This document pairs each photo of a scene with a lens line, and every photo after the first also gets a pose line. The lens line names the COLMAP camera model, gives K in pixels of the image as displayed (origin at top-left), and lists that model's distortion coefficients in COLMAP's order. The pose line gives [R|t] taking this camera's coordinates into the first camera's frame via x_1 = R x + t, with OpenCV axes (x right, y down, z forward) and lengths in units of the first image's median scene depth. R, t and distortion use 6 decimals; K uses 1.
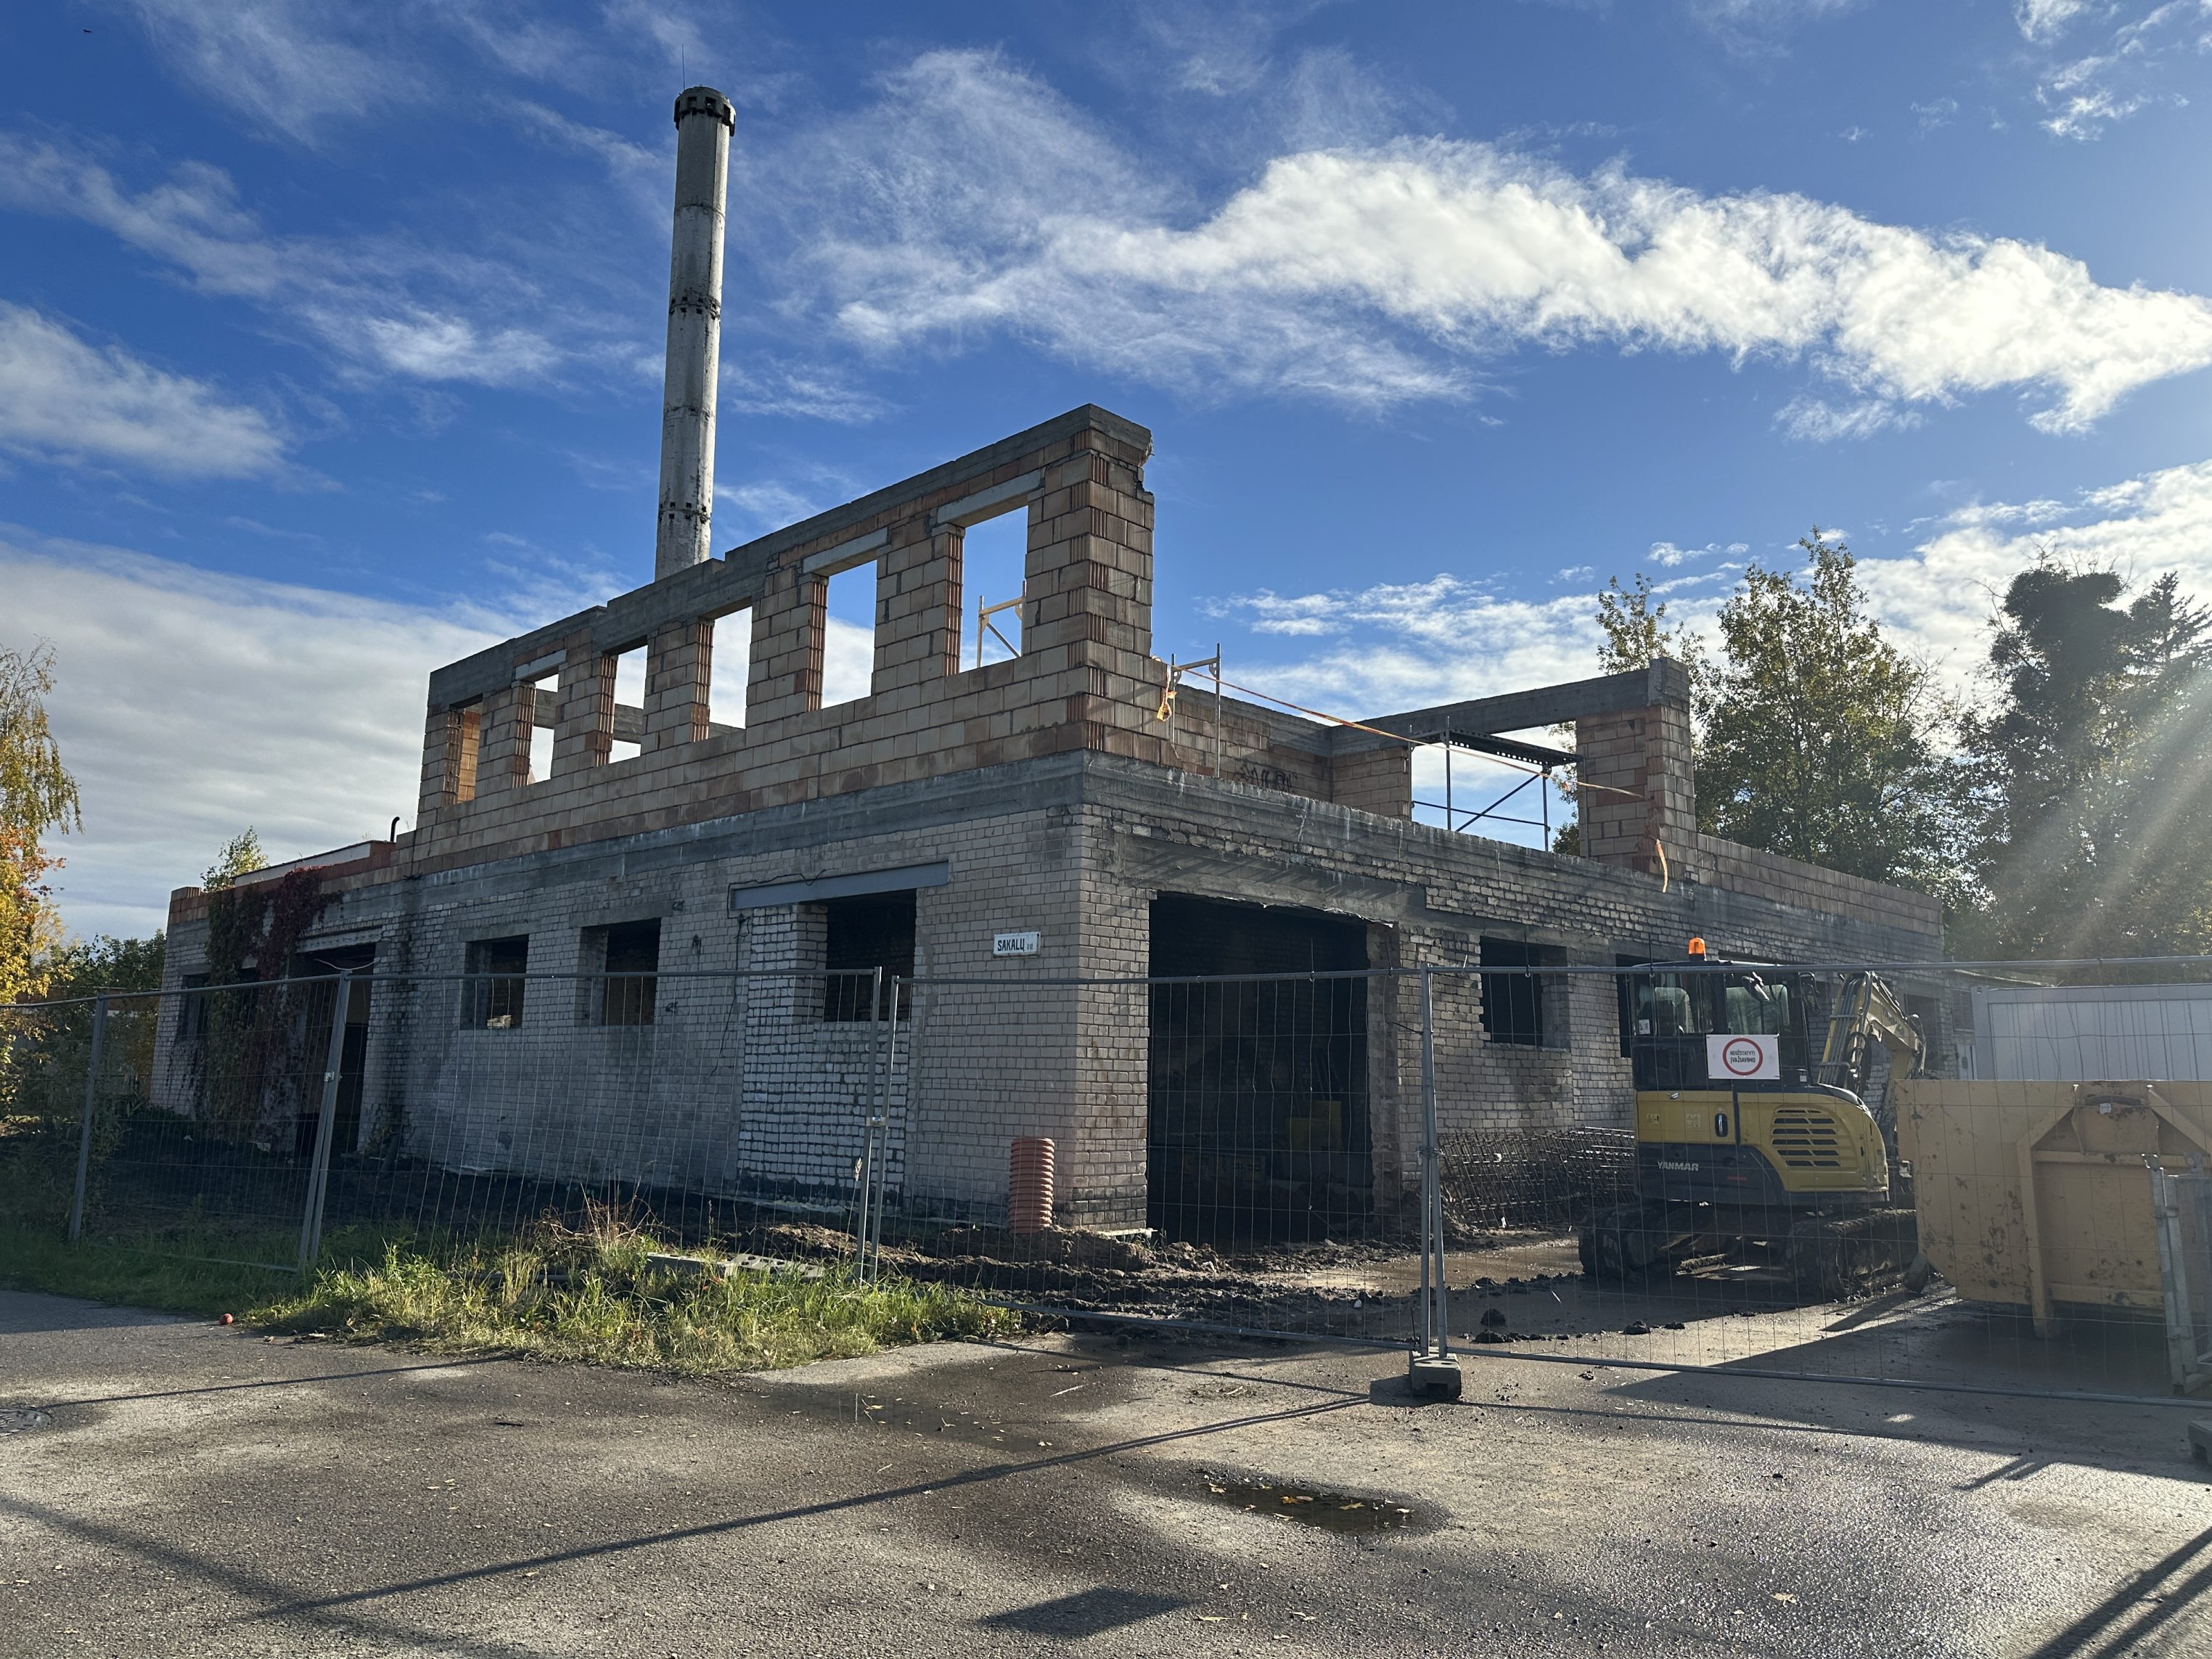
lens RADIAL K [[1572.0, 0, 1115.4], [0, 1572.0, 819.0], [0, 0, 1]] dist [0.005306, -0.001757]
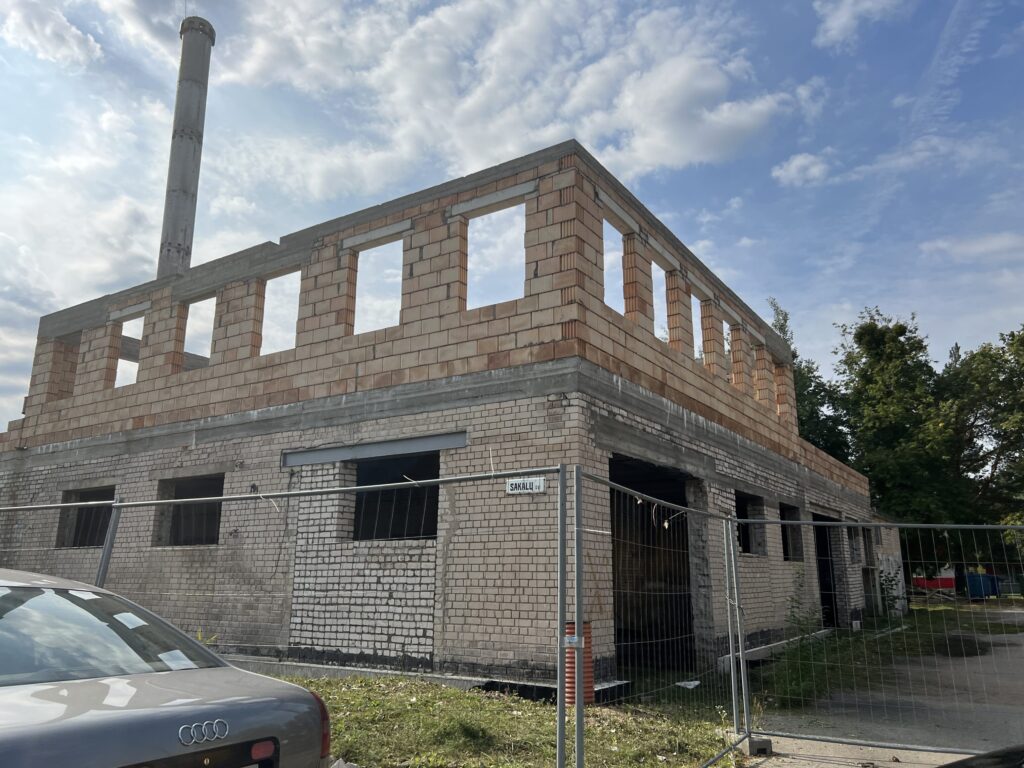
lens RADIAL K [[782.8, 0, 507.9], [0, 782.8, 384.5], [0, 0, 1]] dist [-0.002923, -0.000643]
pose [[0.979898, 0.035408, 0.196331, -0.196361], [-0.020151, 0.996657, -0.079171, 0.036905], [-0.198478, 0.073623, 0.977336, 0.236944]]
